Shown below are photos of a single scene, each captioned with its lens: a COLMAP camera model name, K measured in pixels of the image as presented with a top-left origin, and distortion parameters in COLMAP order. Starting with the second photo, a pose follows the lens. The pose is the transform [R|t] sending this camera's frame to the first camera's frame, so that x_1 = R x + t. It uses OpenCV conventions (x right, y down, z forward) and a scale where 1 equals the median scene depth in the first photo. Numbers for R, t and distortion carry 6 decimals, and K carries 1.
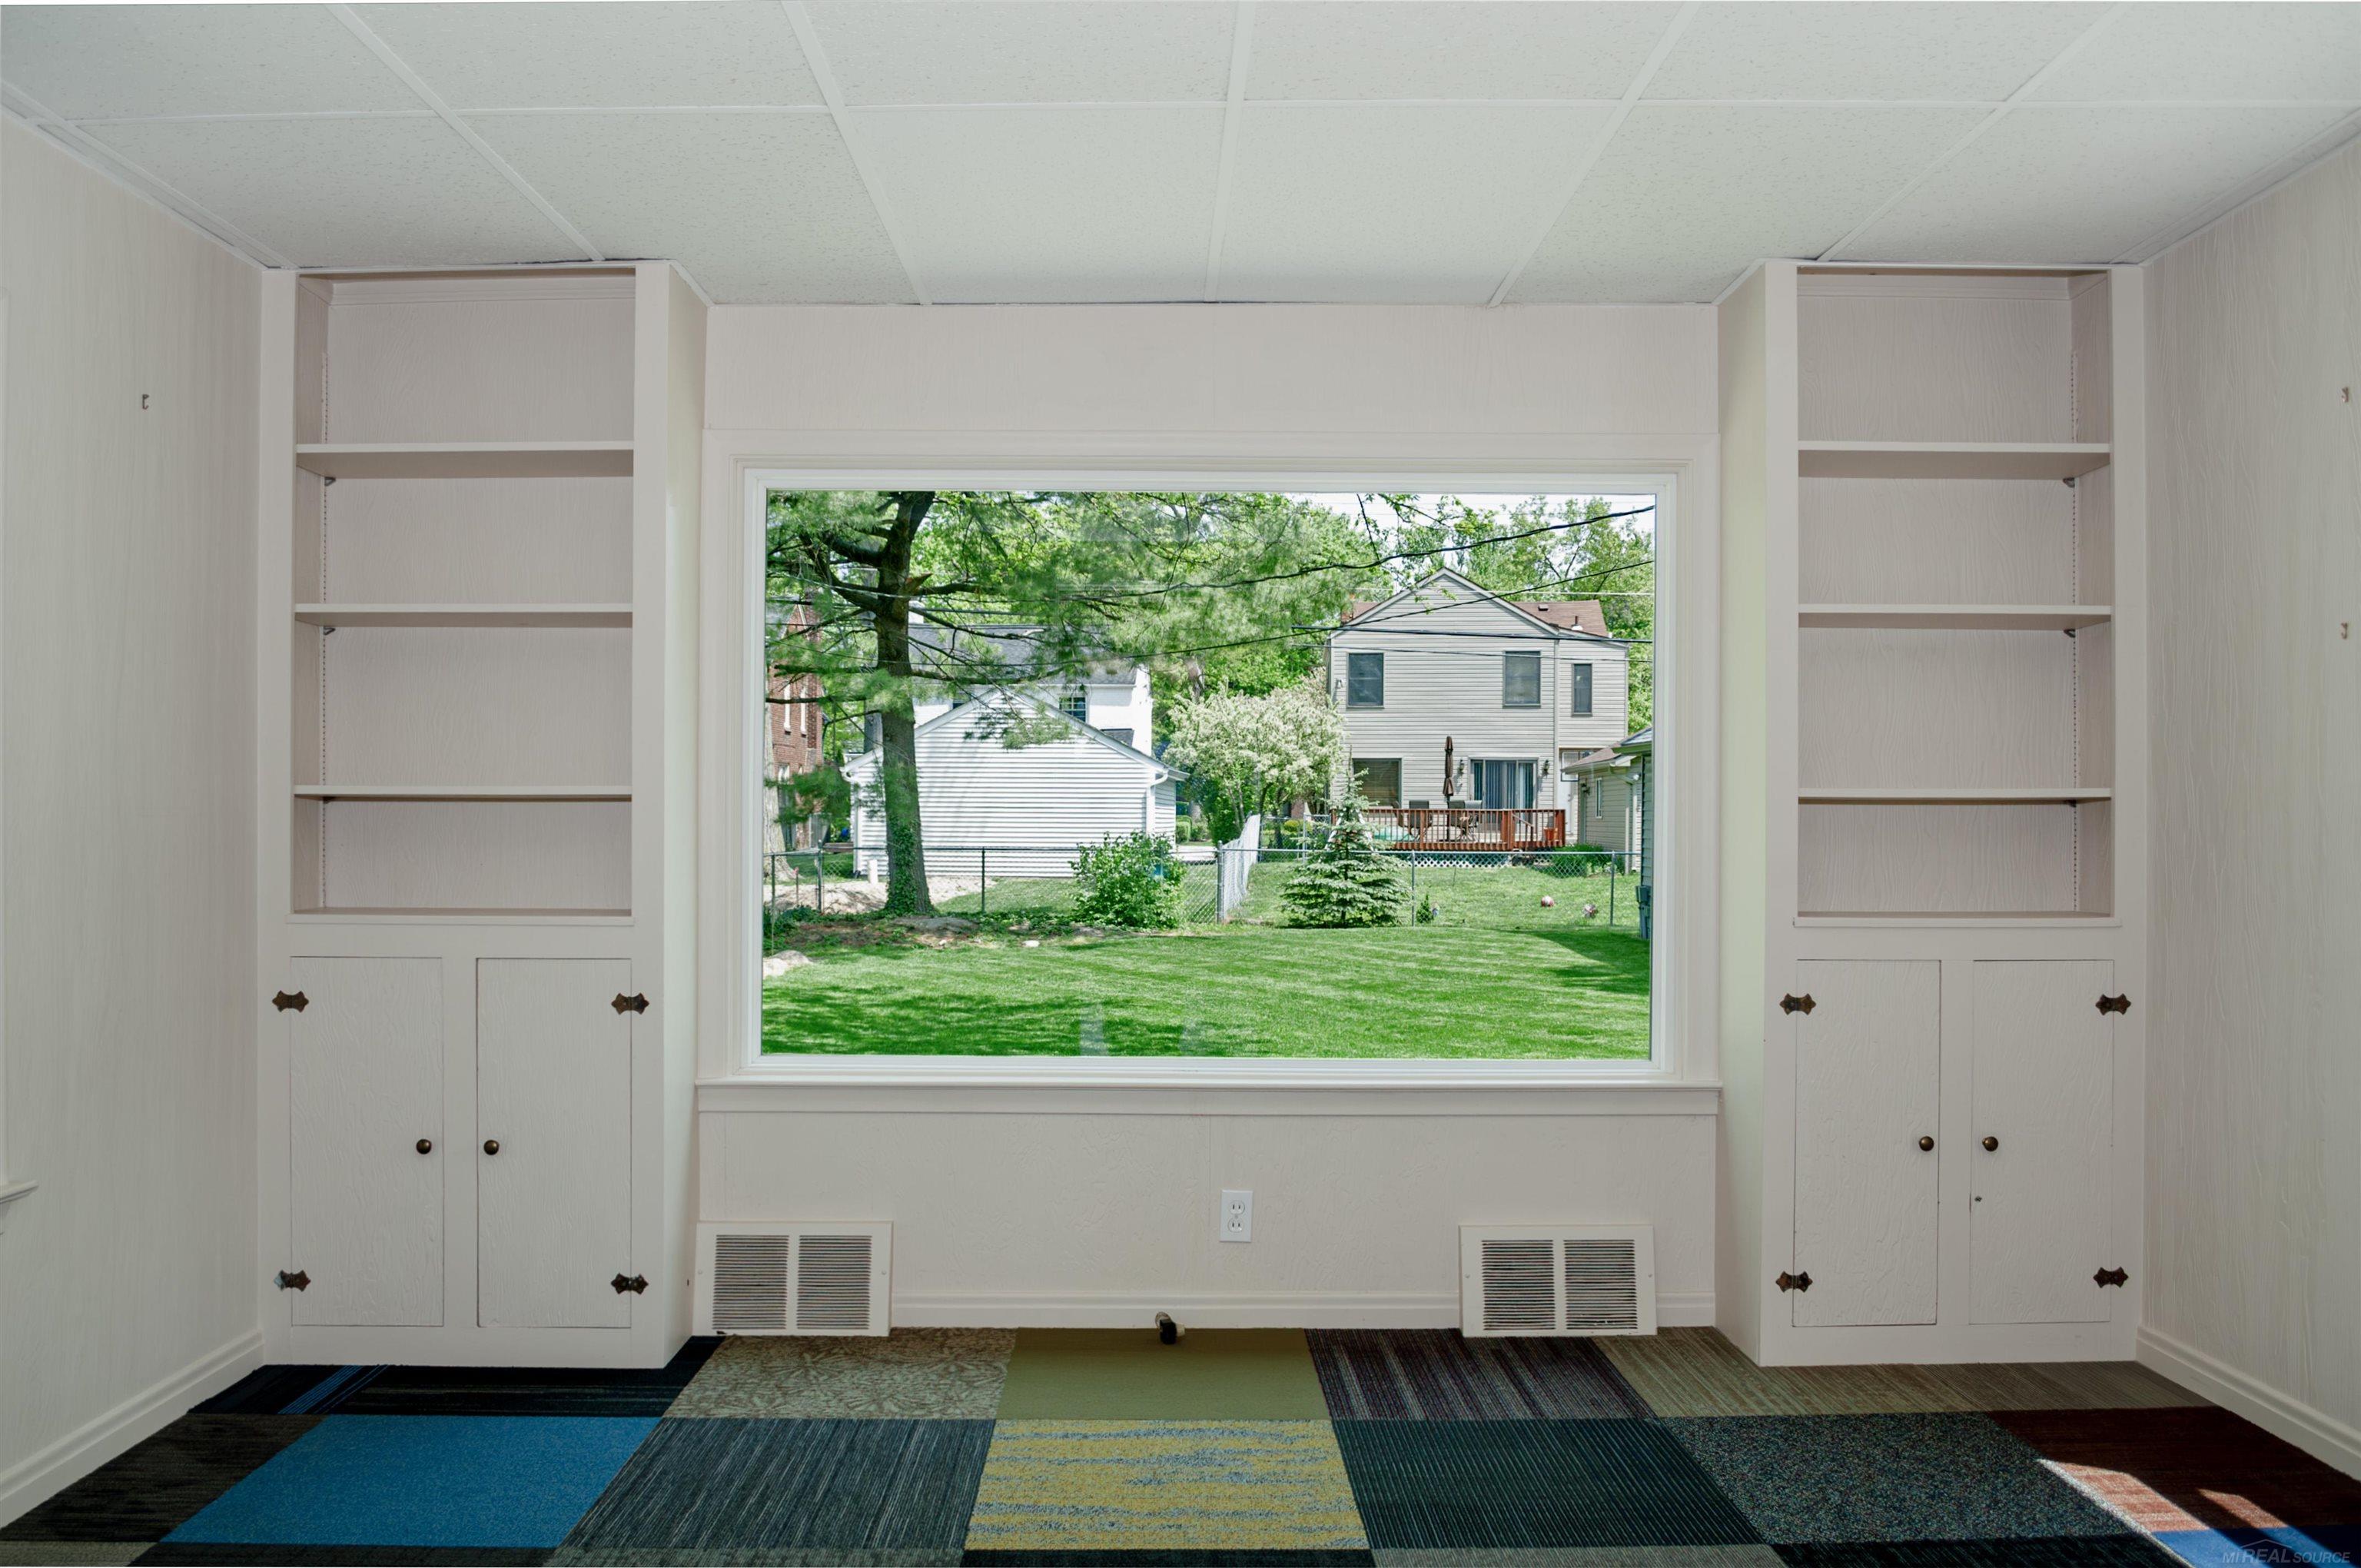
lens RADIAL K [[1747.0, 0, 1180.5], [0, 1747.0, 784.0], [0, 0, 1]] dist [-0.010819, -0.006664]
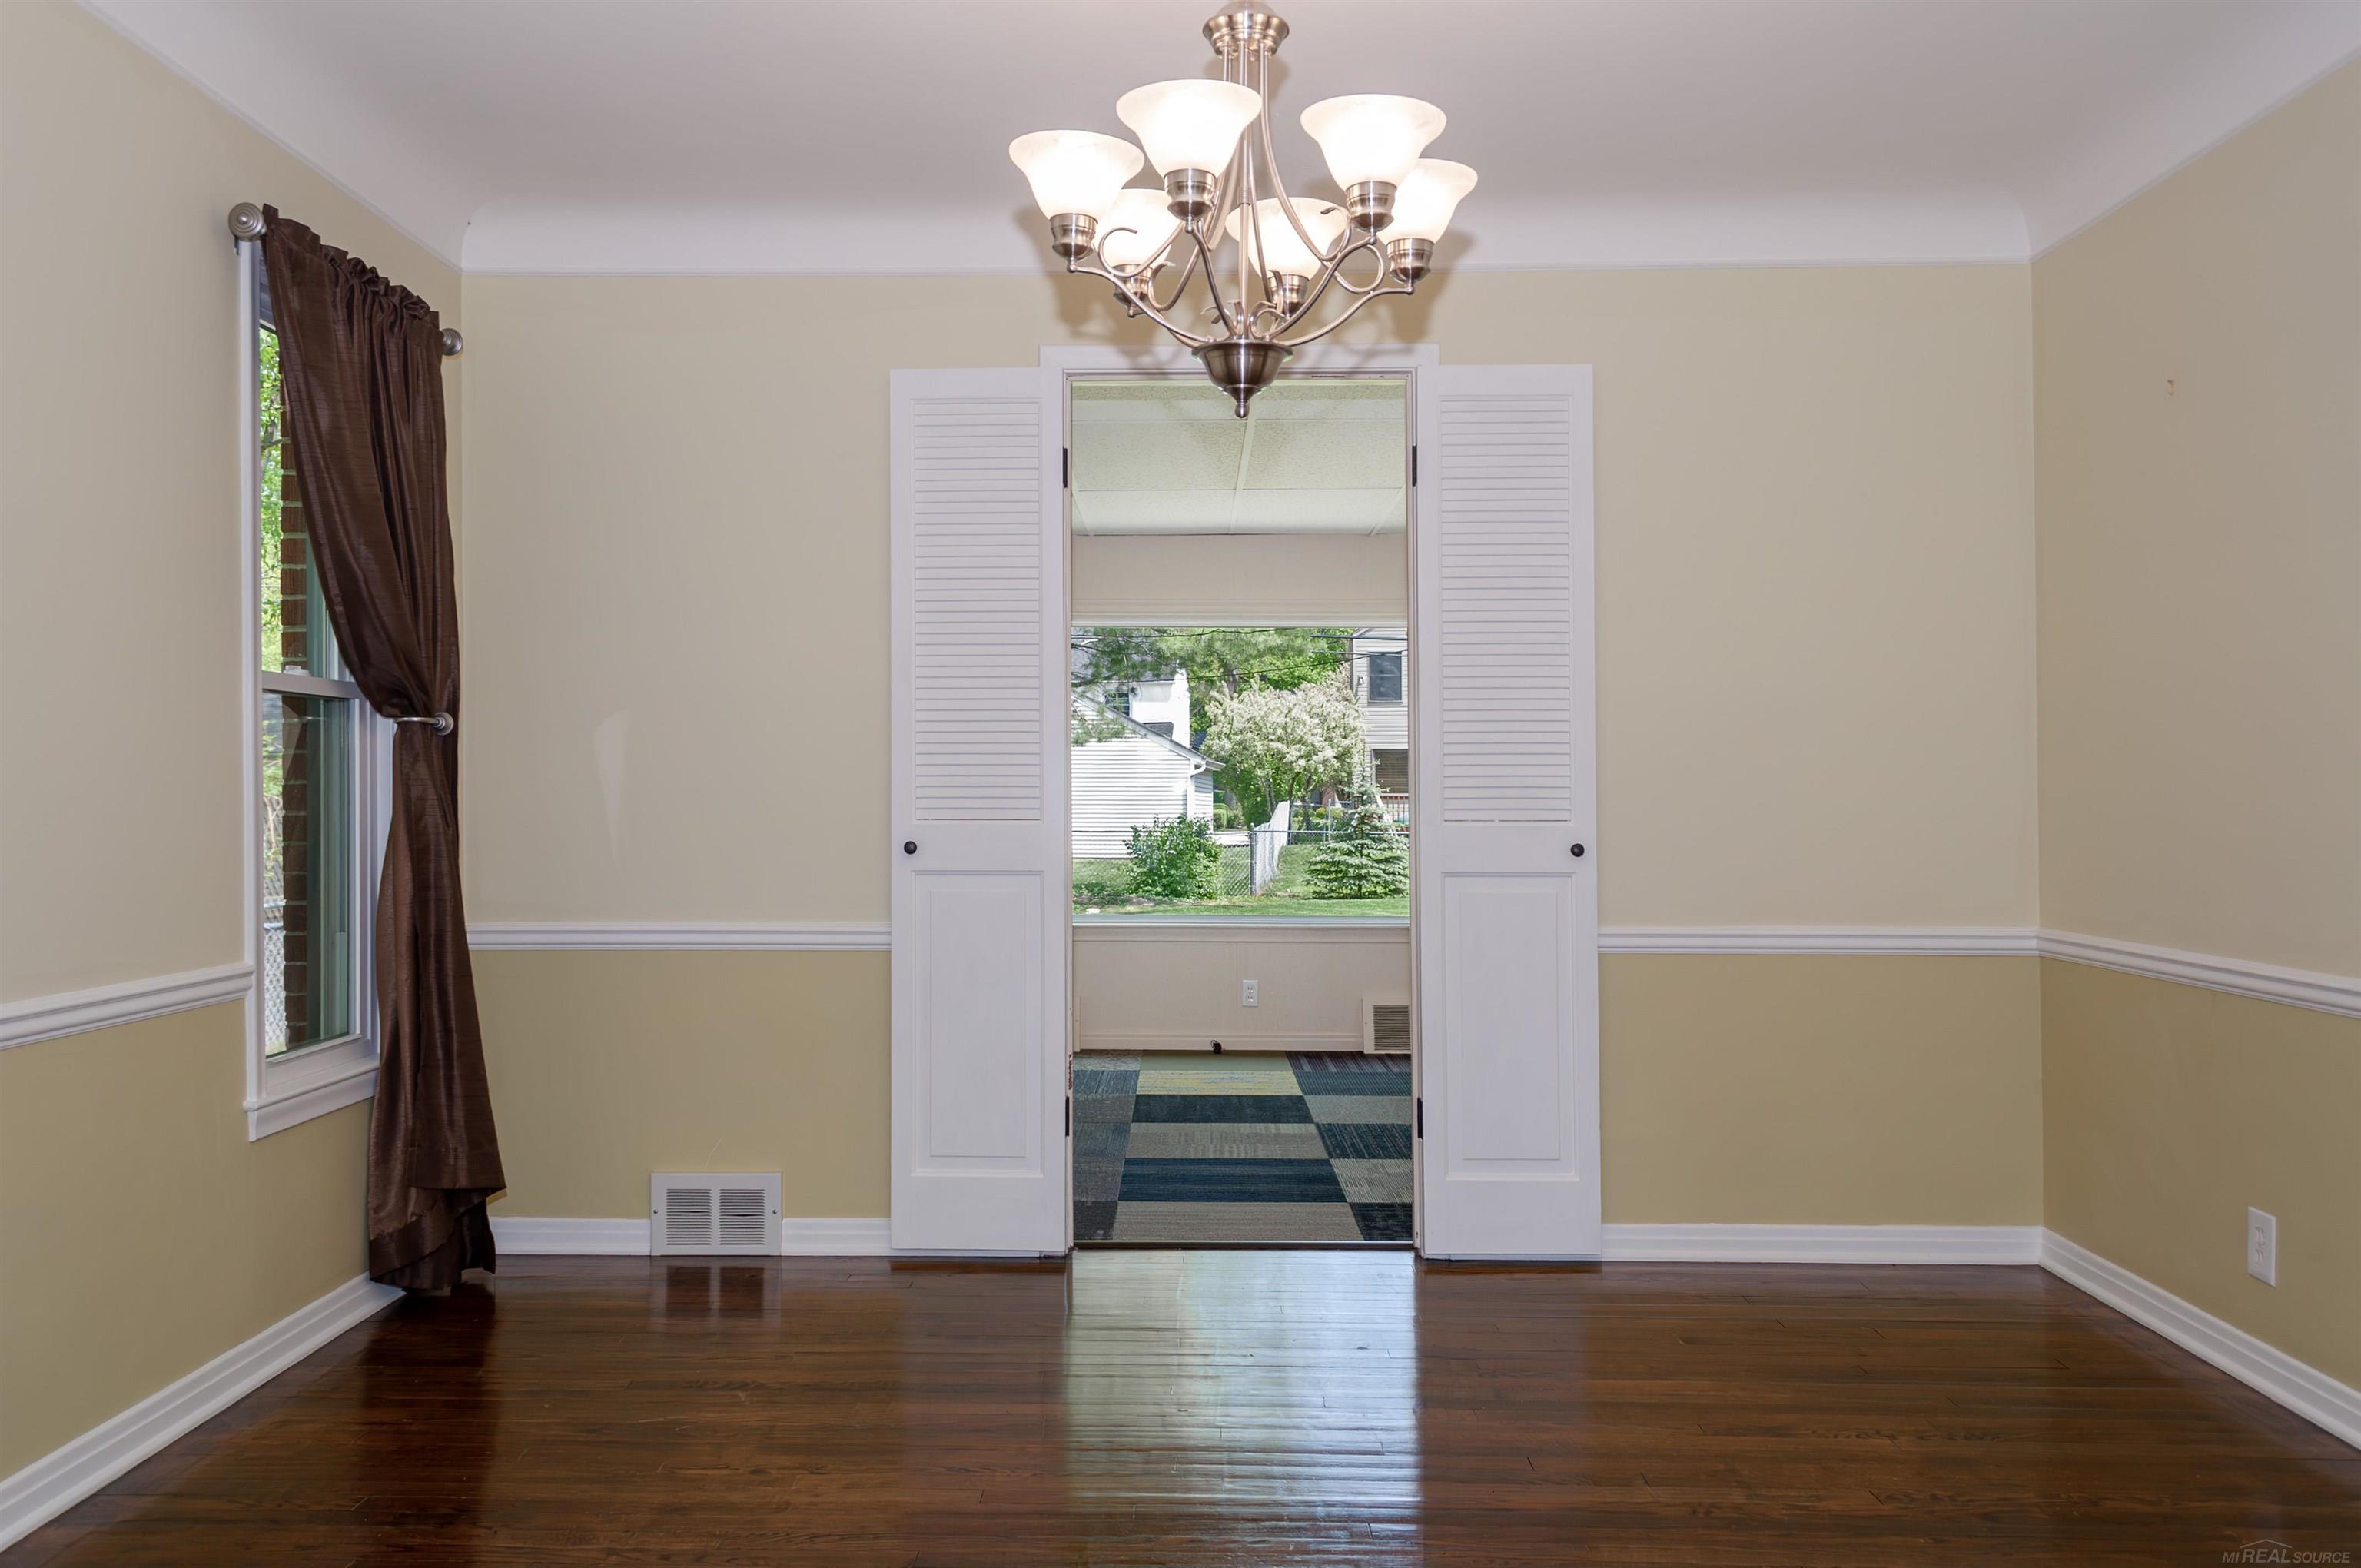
lens RADIAL K [[1896.6, 0, 1177.0], [0, 1896.6, 754.4], [0, 0, 1]] dist [0.037586, 0.000262]
pose [[0.999748, -0.010058, -0.020090, -0.001126], [0.009883, 0.999912, -0.008822, -0.002331], [0.020177, 0.008622, 0.999759, -0.230613]]
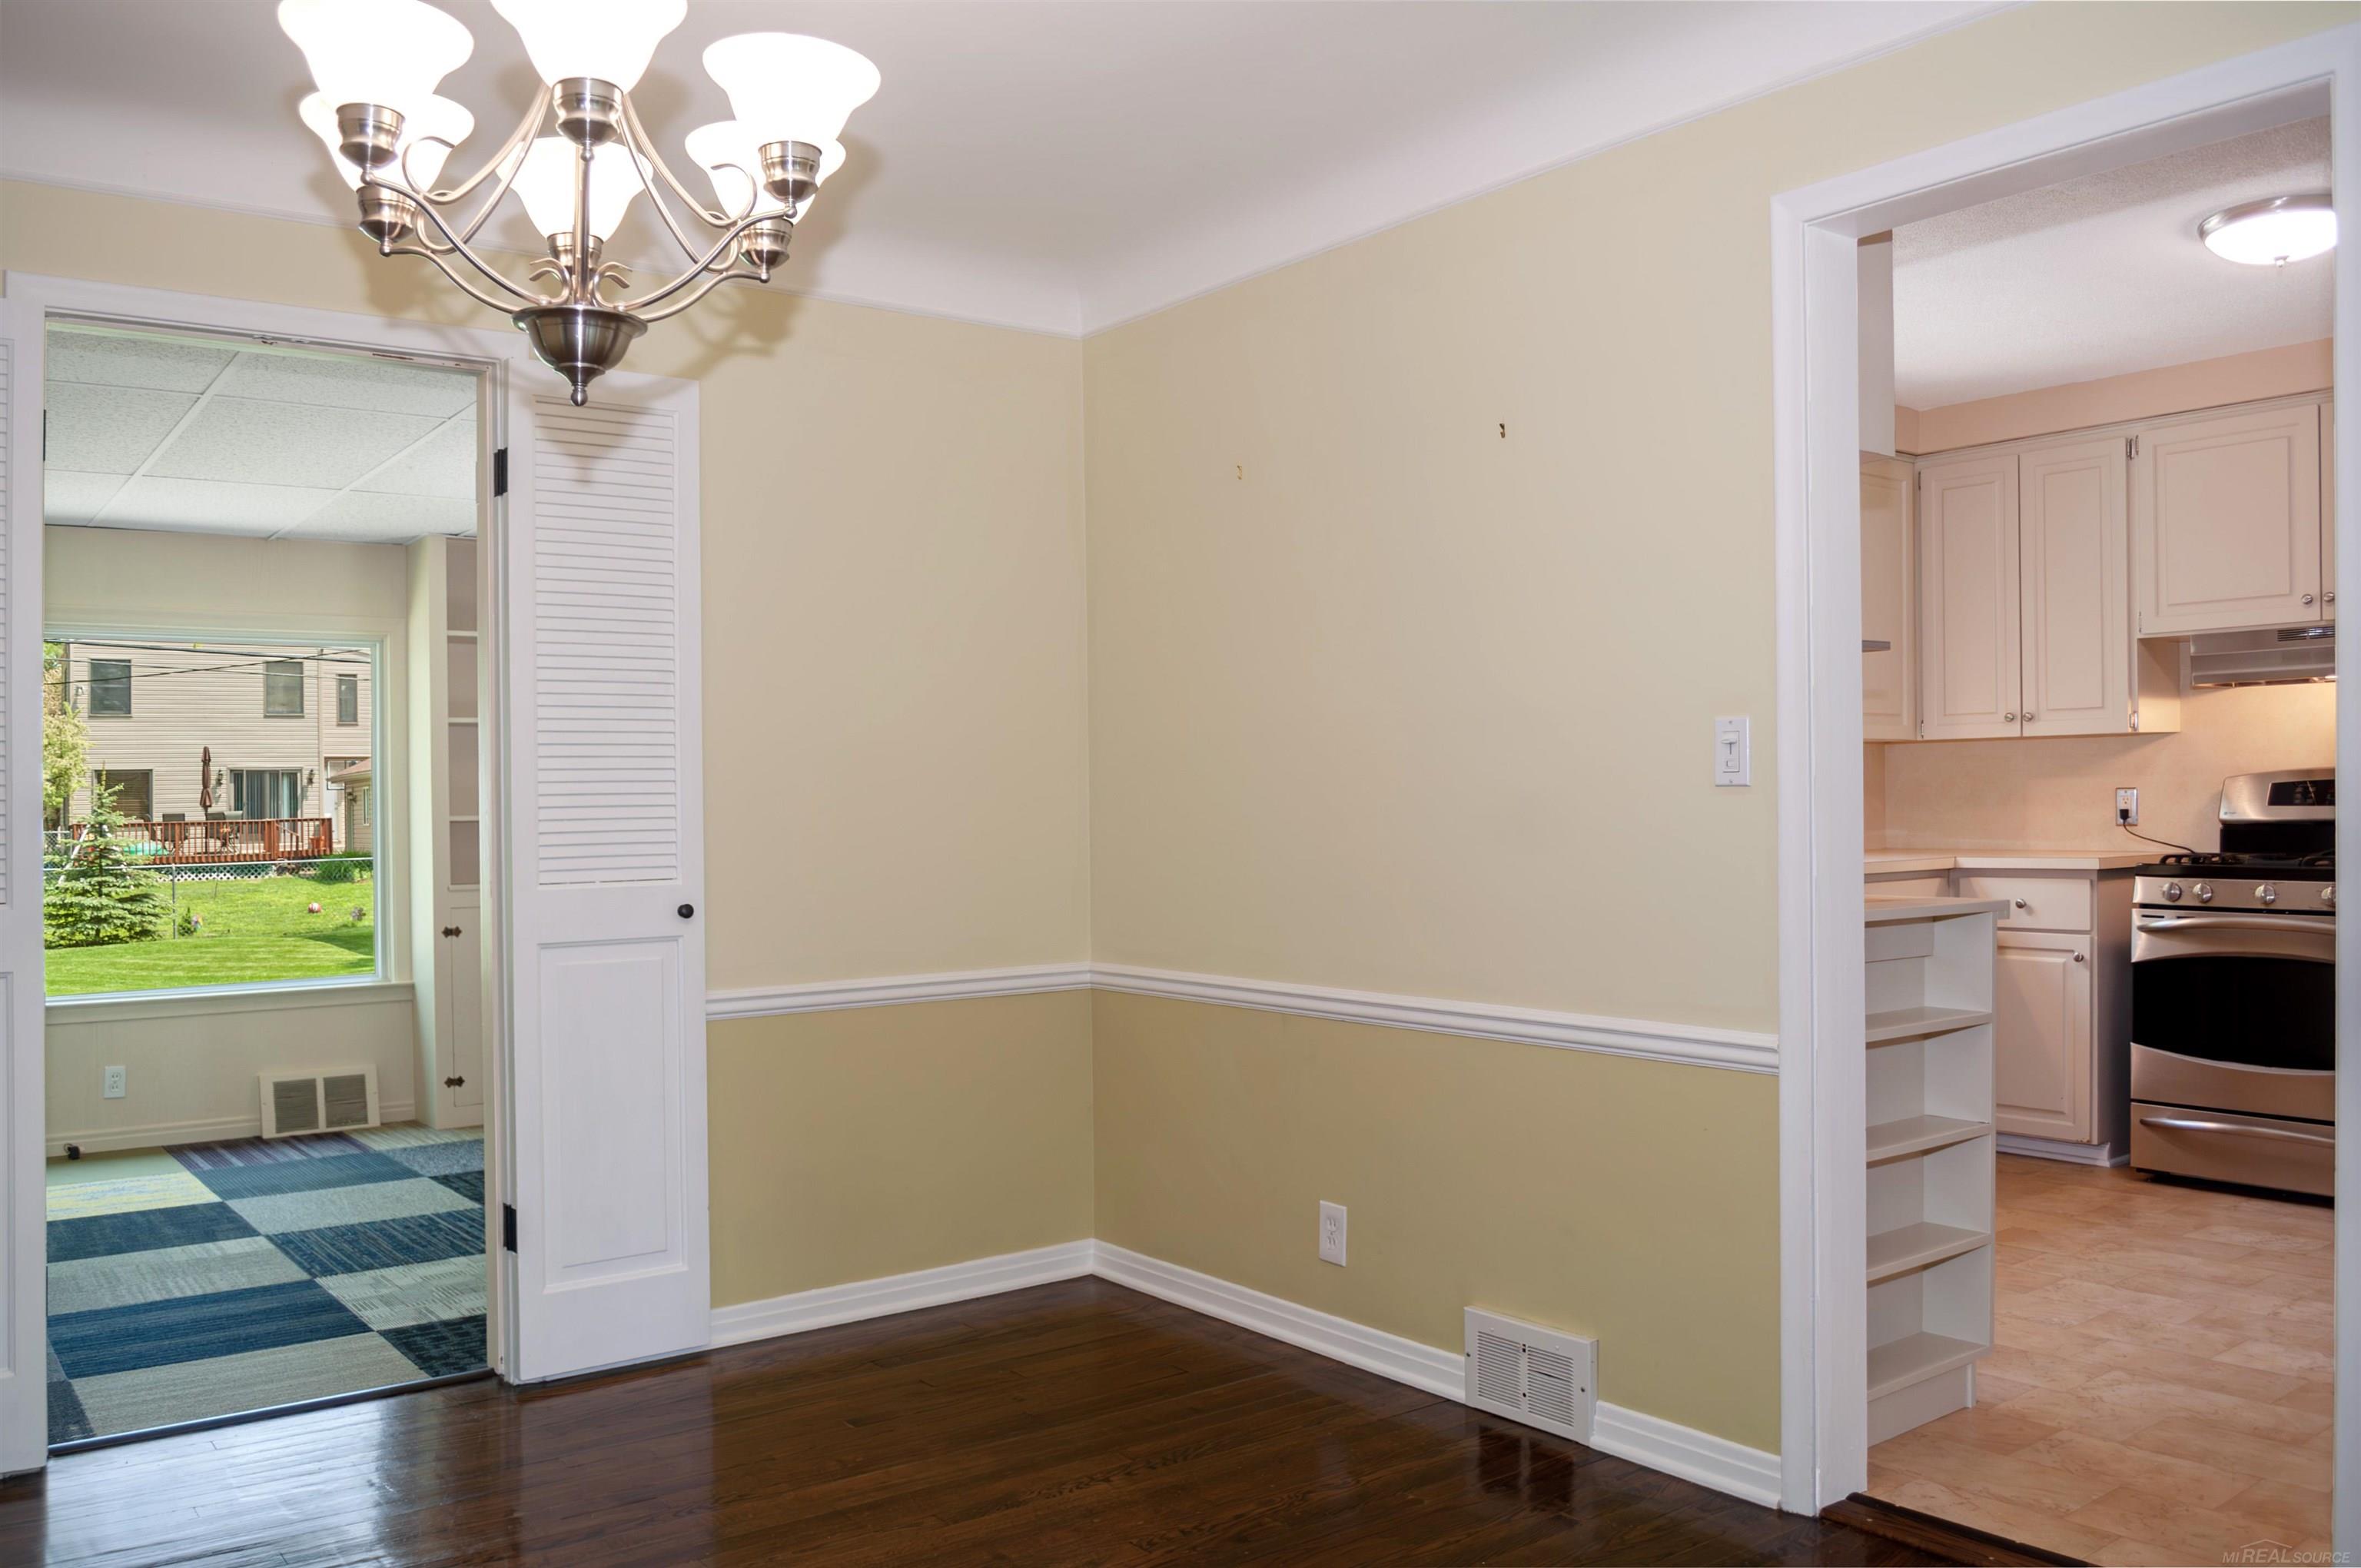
lens RADIAL K [[1849.9, 0, 1180.5], [0, 1849.9, 784.0], [0, 0, 1]] dist [-0.059312, 0.004601]
pose [[0.796018, -0.017429, 0.605022, -0.038663], [0.016066, 0.999842, 0.007666, -0.007238], [-0.605060, 0.003618, 0.796172, -0.192302]]
